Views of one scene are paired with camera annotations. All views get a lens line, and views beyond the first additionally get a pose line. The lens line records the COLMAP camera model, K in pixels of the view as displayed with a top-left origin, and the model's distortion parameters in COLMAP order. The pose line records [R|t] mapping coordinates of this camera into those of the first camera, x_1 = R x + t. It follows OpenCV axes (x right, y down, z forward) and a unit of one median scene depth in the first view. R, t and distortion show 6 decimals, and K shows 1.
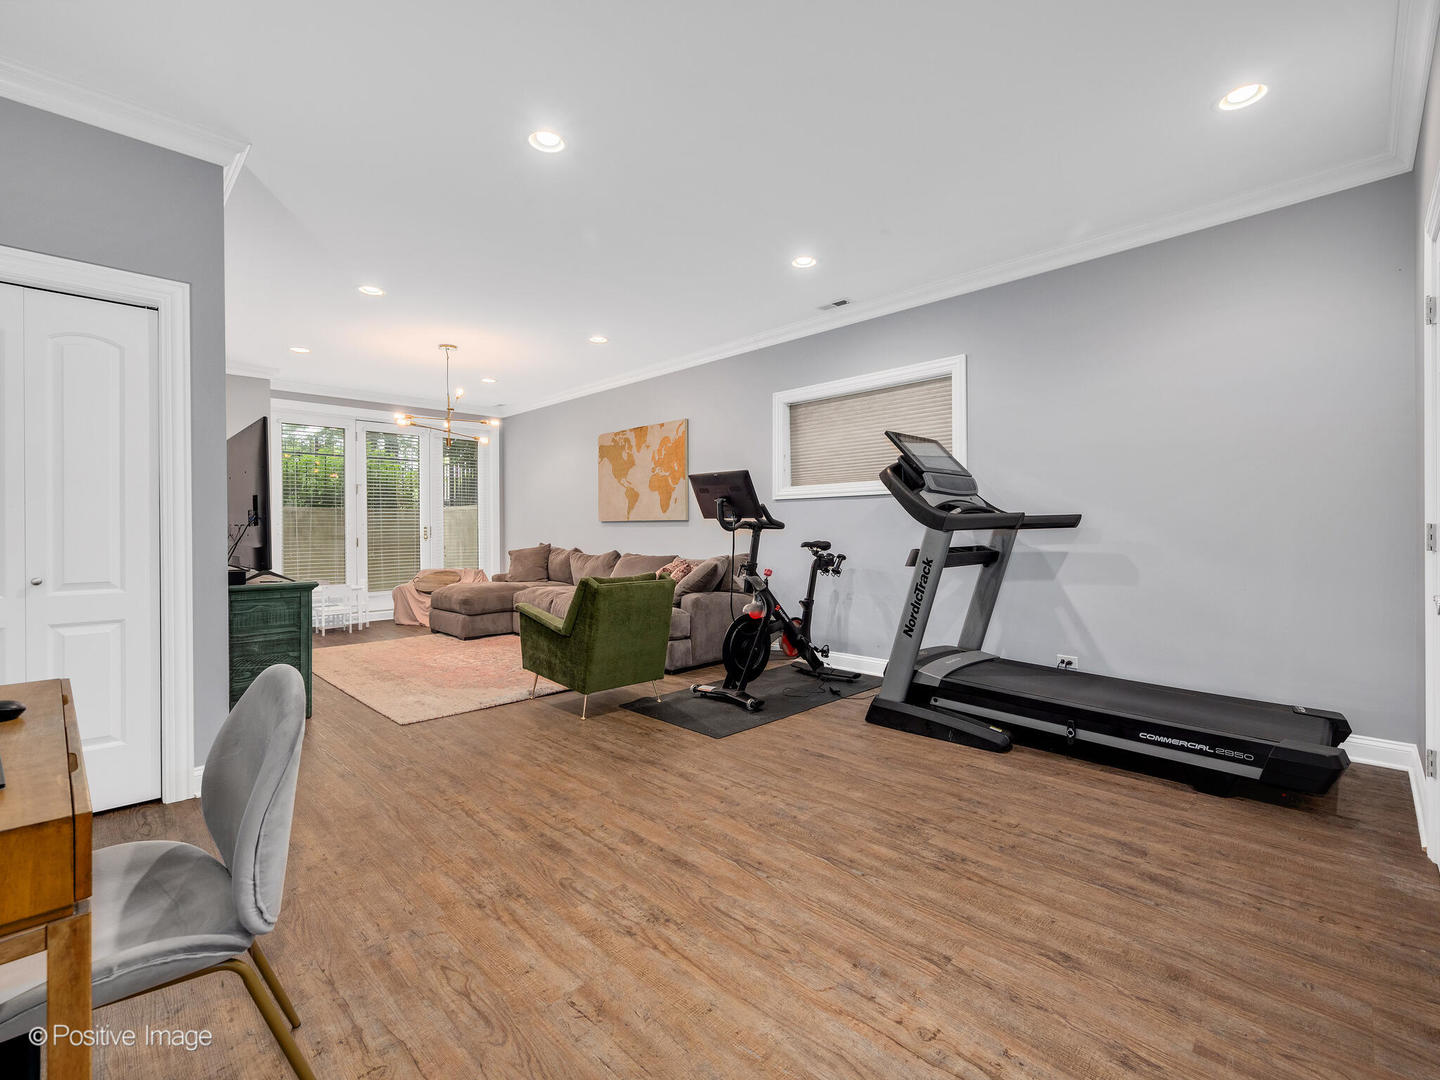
lens RADIAL K [[645.0, 0, 716.2], [0, 645.0, 533.6], [0, 0, 1]] dist [0.001291, -0.001178]
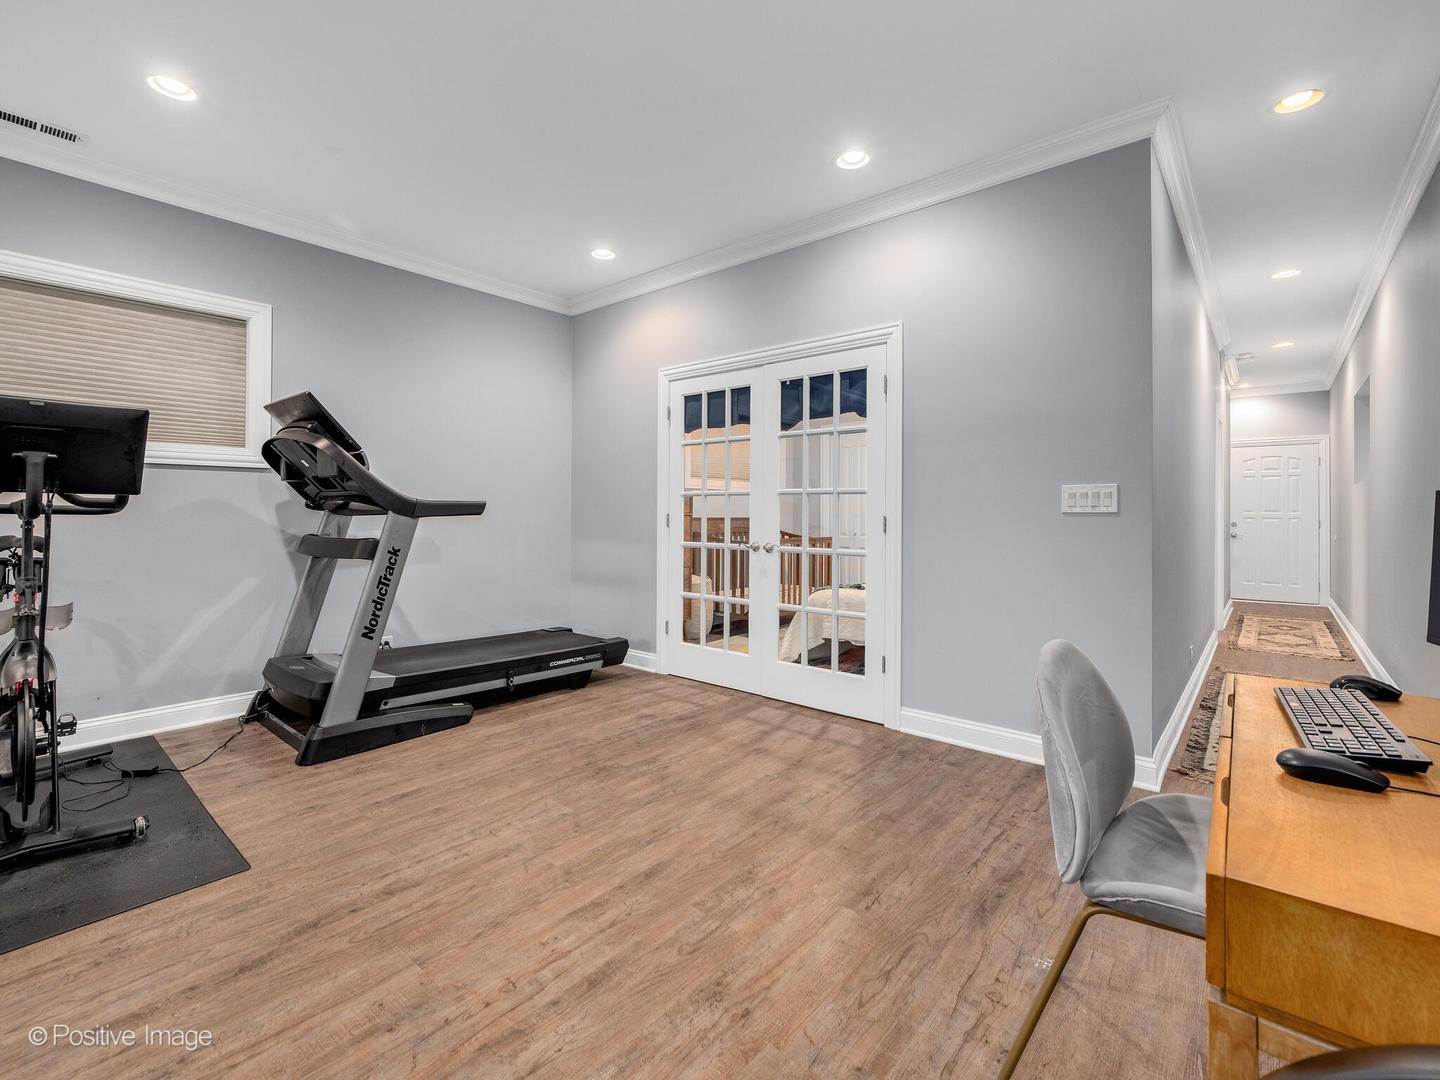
lens RADIAL K [[645.0, 0, 737.9], [0, 645.0, 512.2], [0, 0, 1]] dist [0.001291, -0.001178]
pose [[-0.100425, 0.007032, 0.994920, -0.790548], [0.005033, 0.999966, -0.006560, -0.003789], [-0.994932, 0.004349, -0.100457, 0.763760]]
